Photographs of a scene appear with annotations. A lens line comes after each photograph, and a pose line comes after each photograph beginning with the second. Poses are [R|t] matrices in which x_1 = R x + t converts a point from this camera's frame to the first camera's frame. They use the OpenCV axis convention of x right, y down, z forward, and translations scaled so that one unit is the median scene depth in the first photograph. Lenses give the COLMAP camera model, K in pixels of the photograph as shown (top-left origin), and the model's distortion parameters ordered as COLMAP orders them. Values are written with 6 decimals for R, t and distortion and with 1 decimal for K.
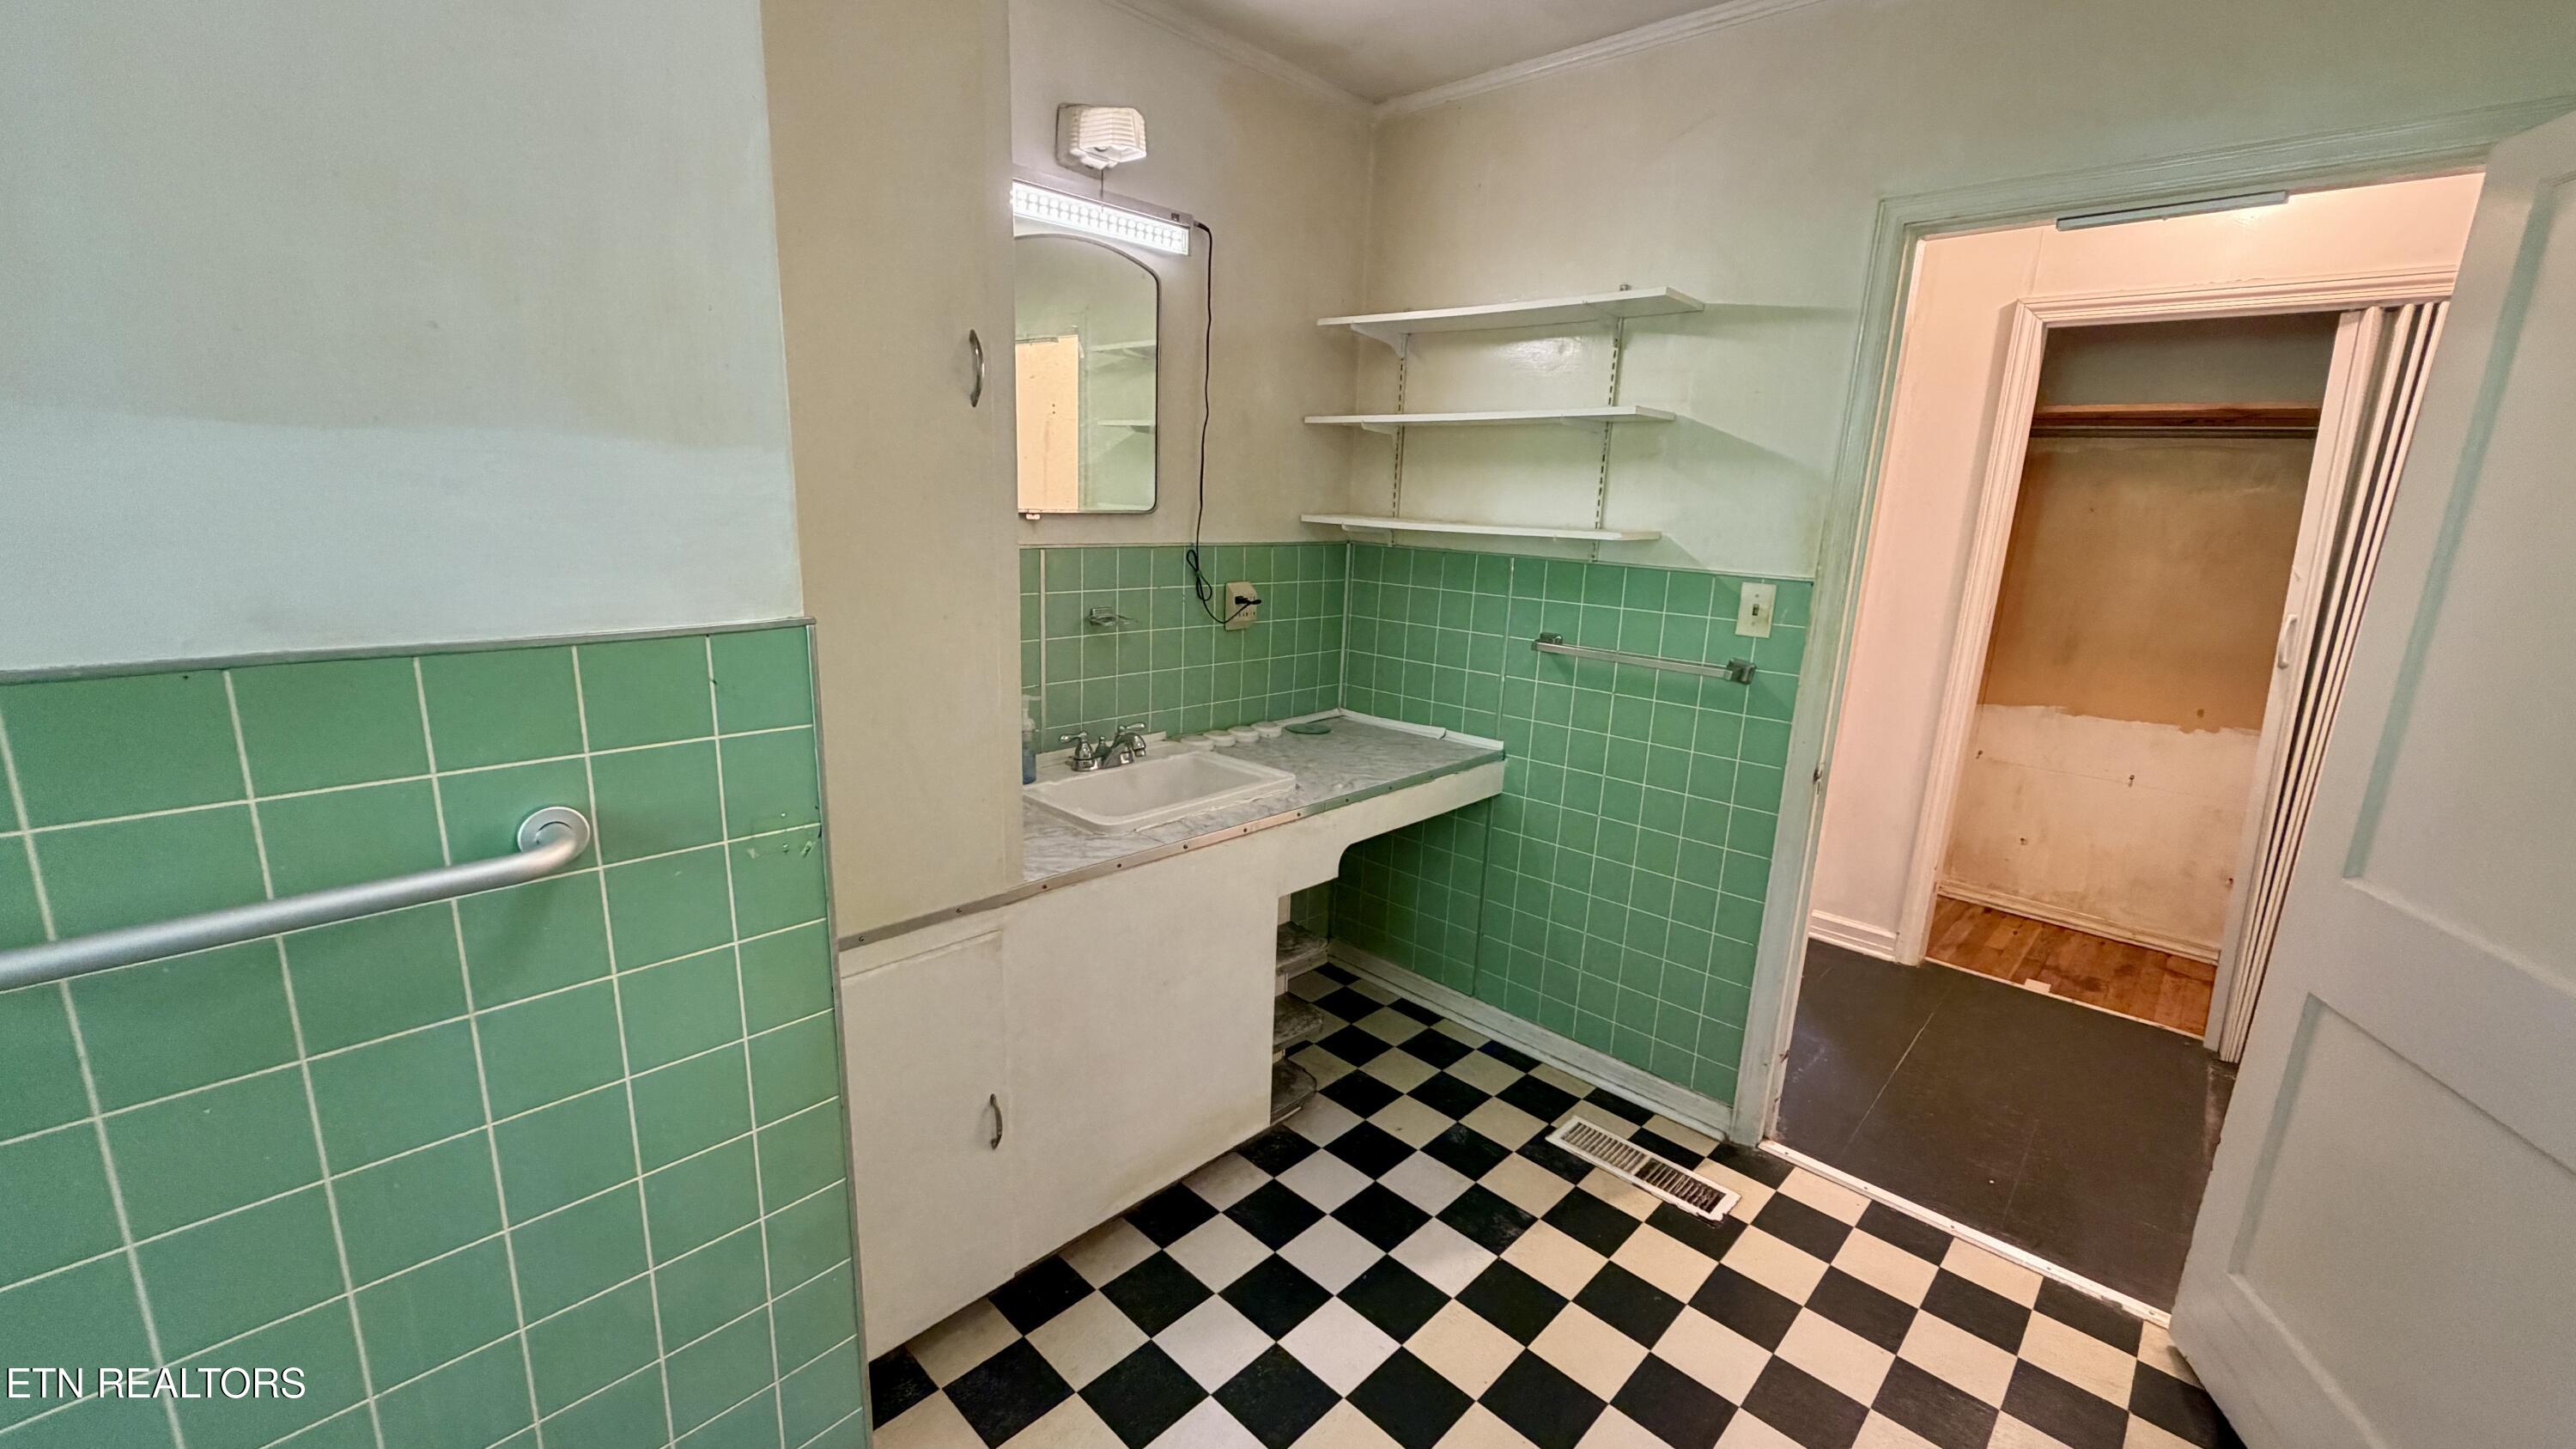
lens RADIAL K [[1018.8, 0, 1269.6], [0, 1018.8, 720.8], [0, 0, 1]] dist [-0.001931, 0.000147]
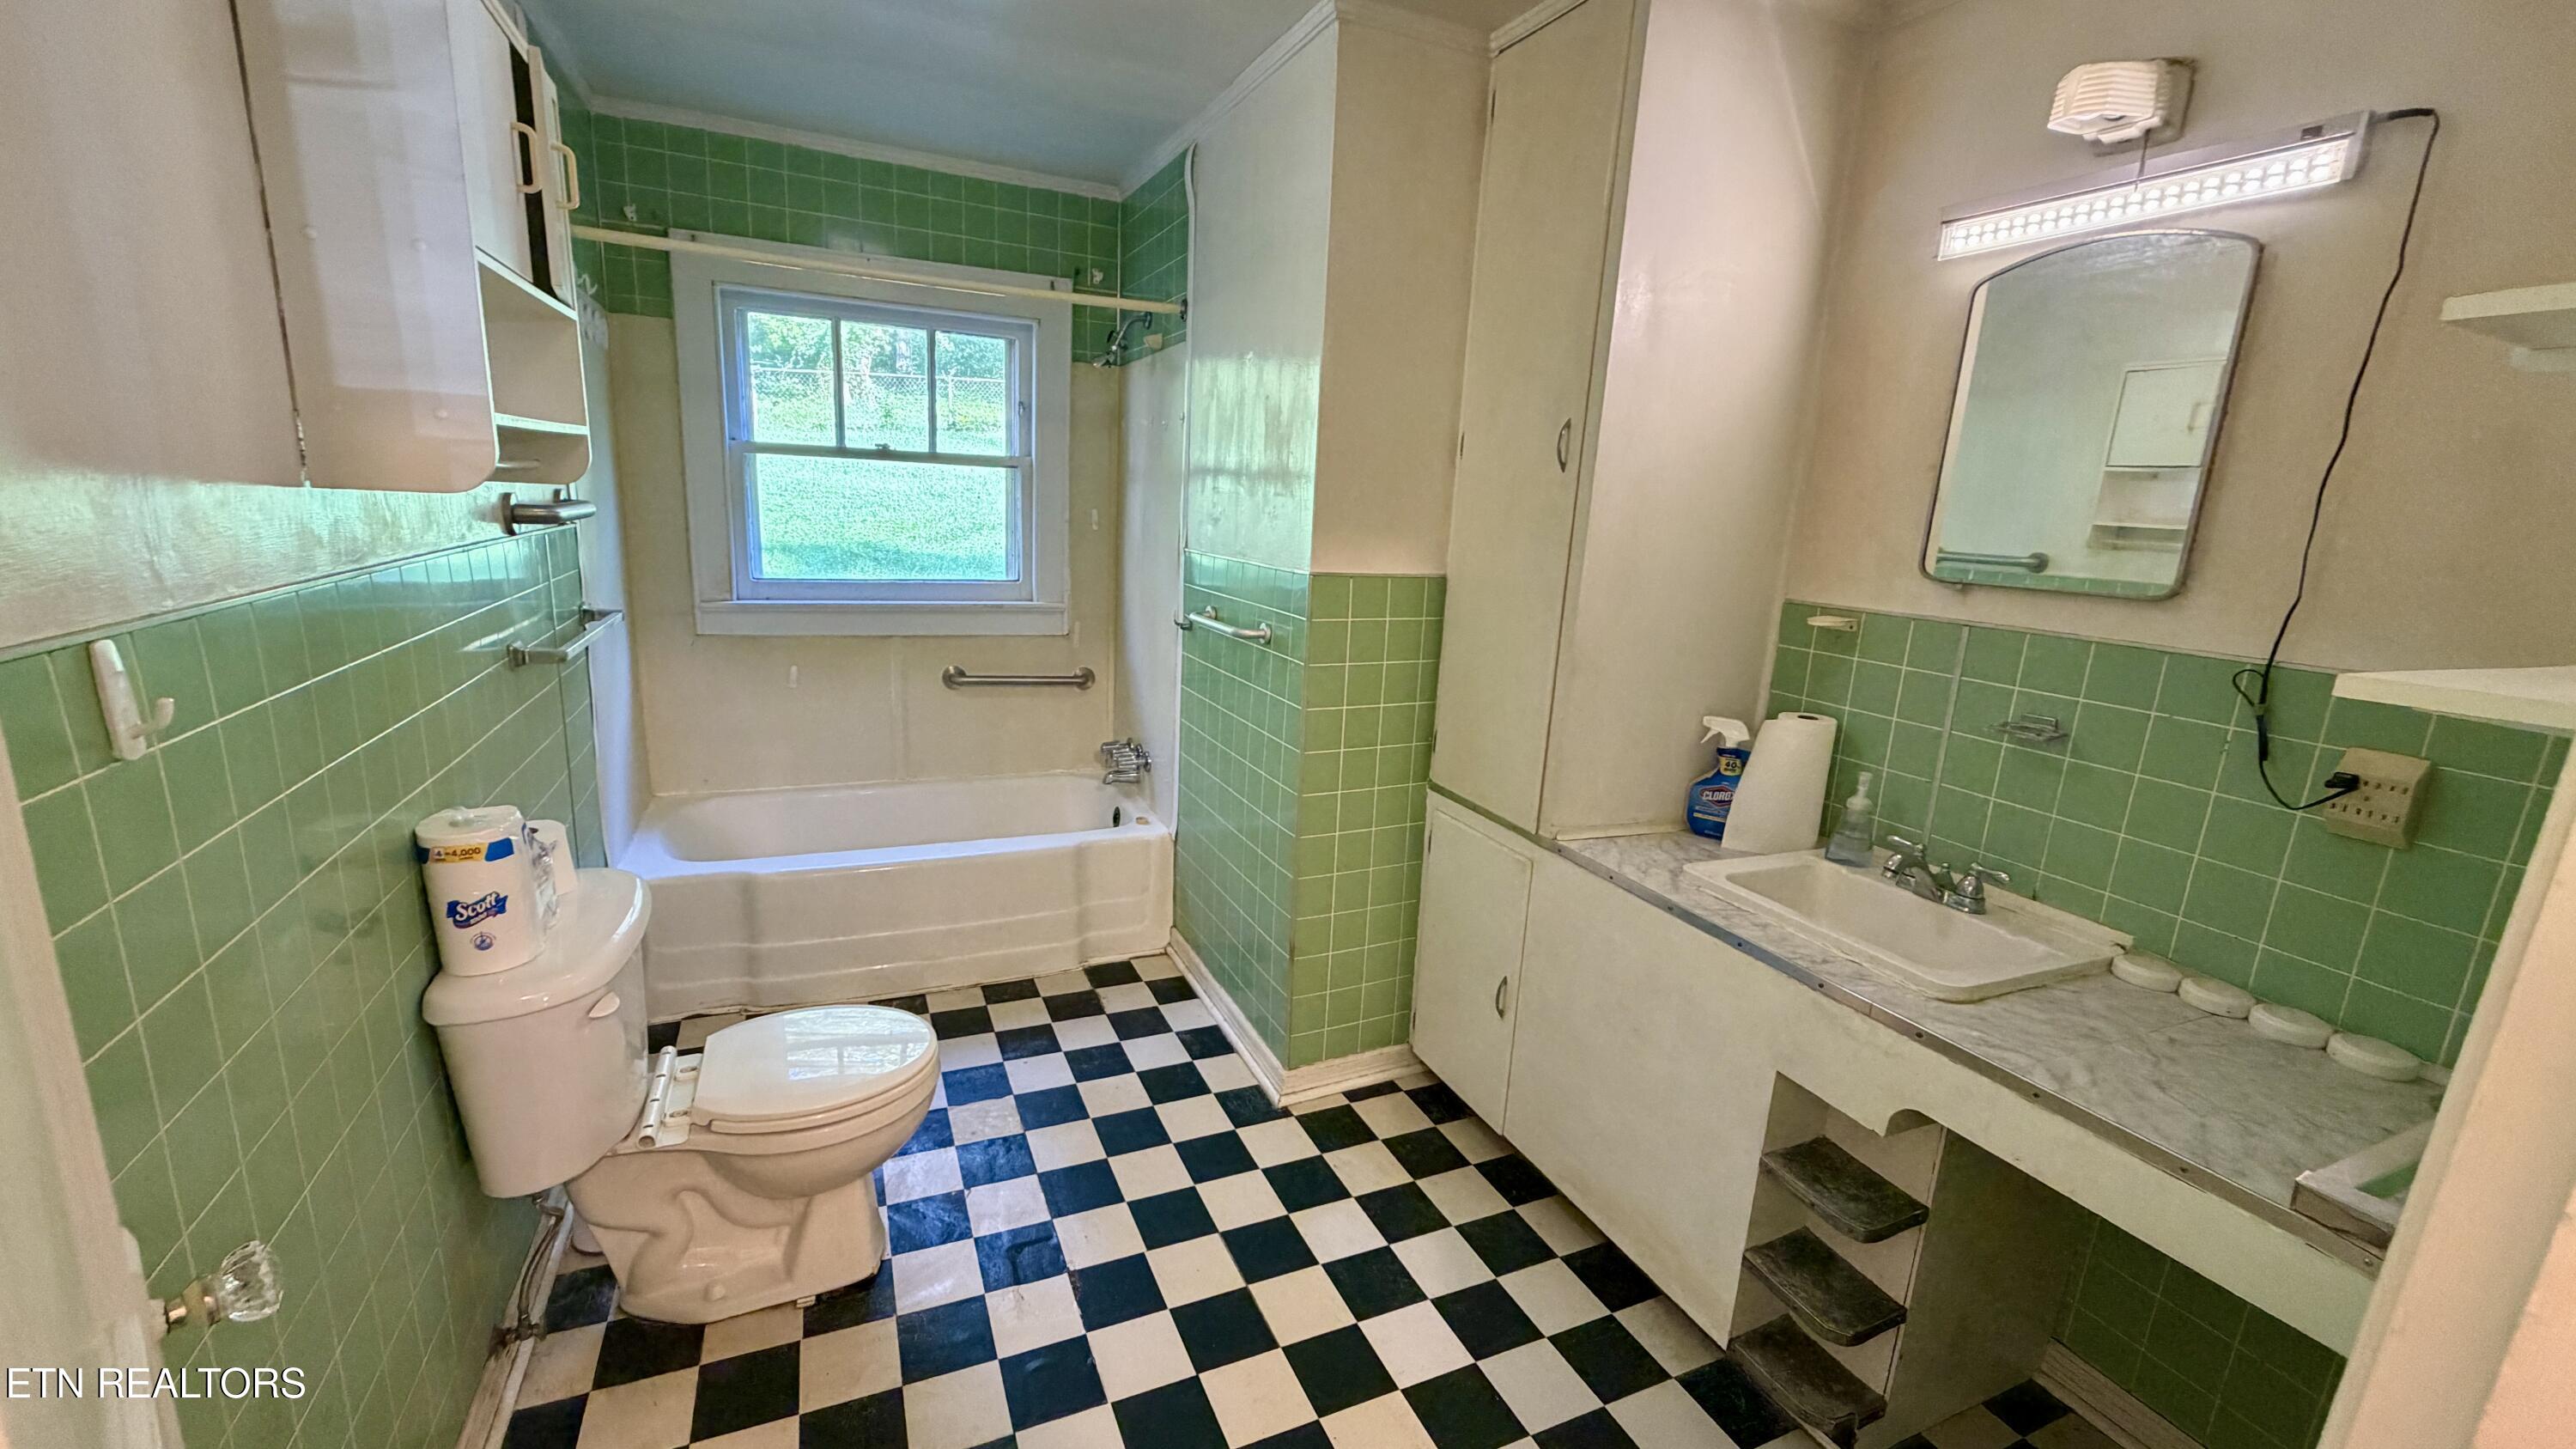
lens RADIAL K [[1018.8, 0, 1275.8], [0, 1018.8, 733.0], [0, 0, 1]] dist [-0.001931, 0.000147]
pose [[-0.366780, 0.154701, -0.917355, 0.753423], [-0.273325, 0.924639, 0.265211, -0.149433], [0.889250, 0.348010, -0.296855, 0.747190]]
